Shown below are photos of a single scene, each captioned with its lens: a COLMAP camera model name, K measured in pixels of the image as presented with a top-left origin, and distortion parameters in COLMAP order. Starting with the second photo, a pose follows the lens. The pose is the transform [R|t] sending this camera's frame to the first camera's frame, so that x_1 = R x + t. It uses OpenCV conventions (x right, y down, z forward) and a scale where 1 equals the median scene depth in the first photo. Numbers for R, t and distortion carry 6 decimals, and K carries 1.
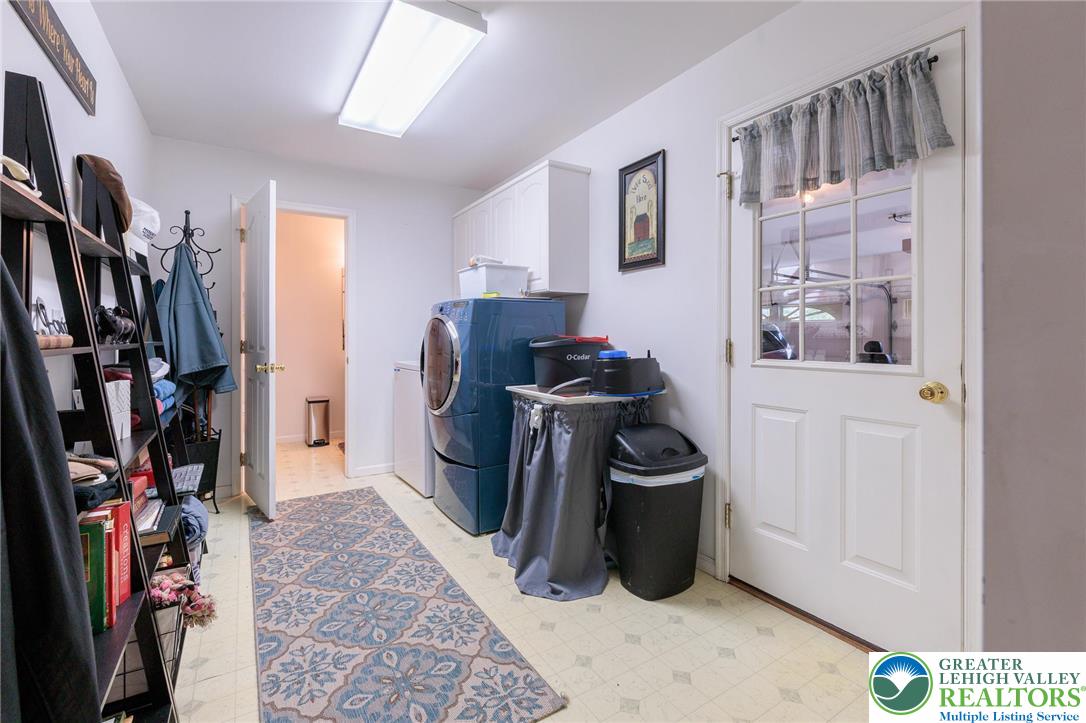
lens RADIAL K [[490.8, 0, 543.2], [0, 490.8, 352.2], [0, 0, 1]] dist [0.004044, -0.000173]
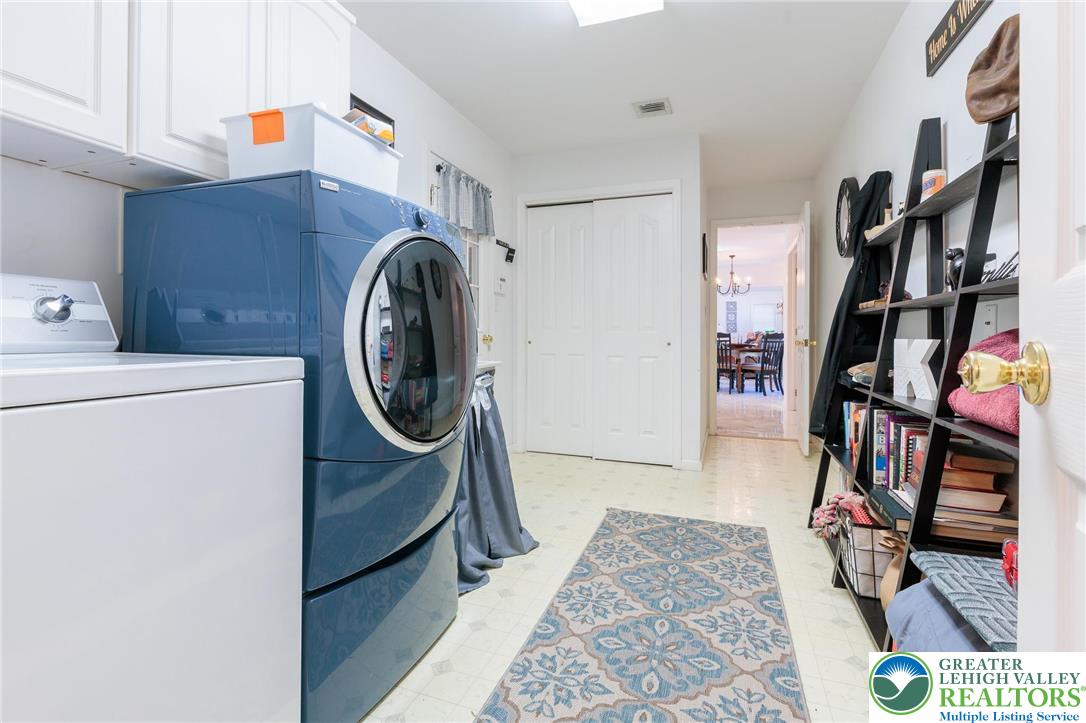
lens RADIAL K [[490.8, 0, 550.3], [0, 490.8, 330.1], [0, 0, 1]] dist [0.004044, -0.000173]
pose [[-0.627533, 0.003440, 0.778582, -0.918146], [0.014465, 0.999869, 0.007241, 0.026740], [-0.778455, 0.015806, -0.627501, 1.711440]]
